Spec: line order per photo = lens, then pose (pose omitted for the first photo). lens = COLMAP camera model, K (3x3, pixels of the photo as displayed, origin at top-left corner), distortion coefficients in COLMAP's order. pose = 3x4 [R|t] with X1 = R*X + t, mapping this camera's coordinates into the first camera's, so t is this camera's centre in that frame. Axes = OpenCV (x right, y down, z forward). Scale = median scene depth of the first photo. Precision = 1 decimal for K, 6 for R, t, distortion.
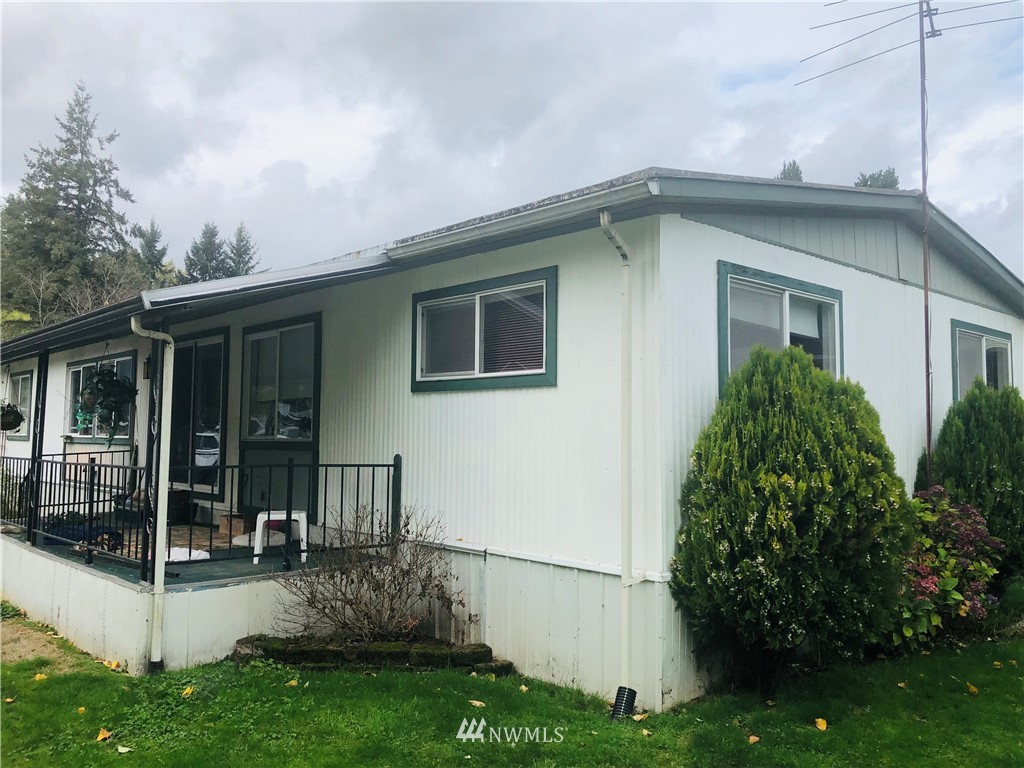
lens RADIAL K [[833.8, 0, 512.0], [0, 833.8, 384.0], [0, 0, 1]] dist [0.009556, 0.006813]
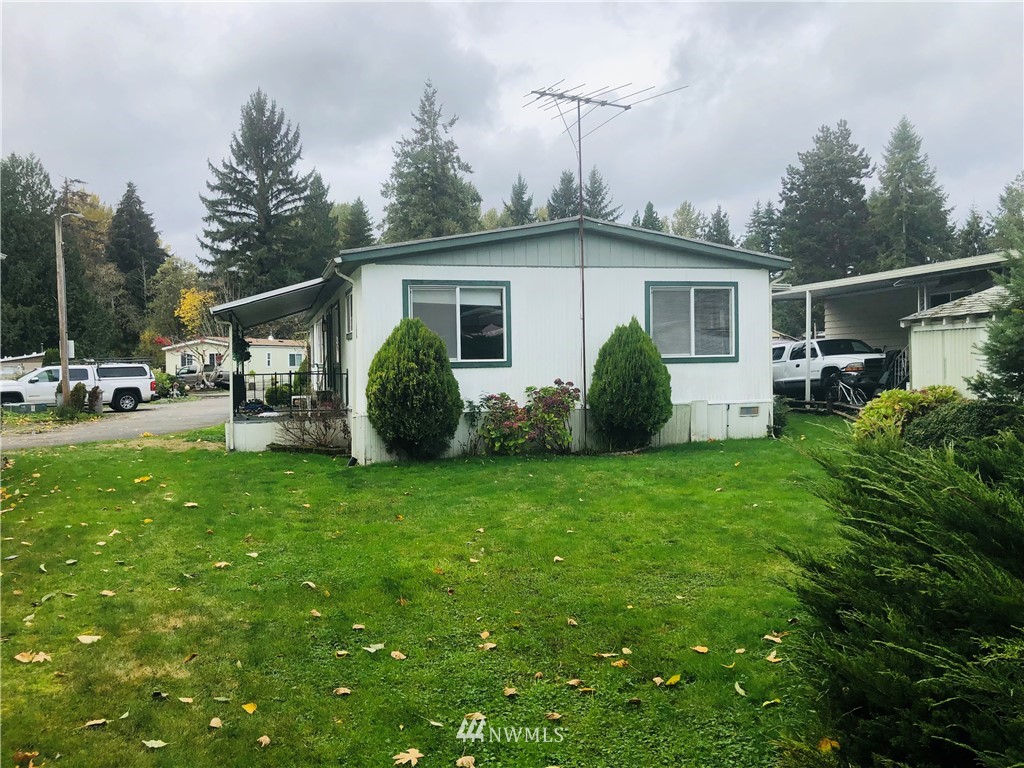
lens RADIAL K [[833.8, 0, 512.0], [0, 833.8, 384.0], [0, 0, 1]] dist [0.009556, 0.006813]
pose [[0.893646, -0.012915, -0.448586, 0.145675], [0.053185, 0.995589, 0.077287, -0.002332], [0.445609, -0.092925, 0.890392, -0.087099]]
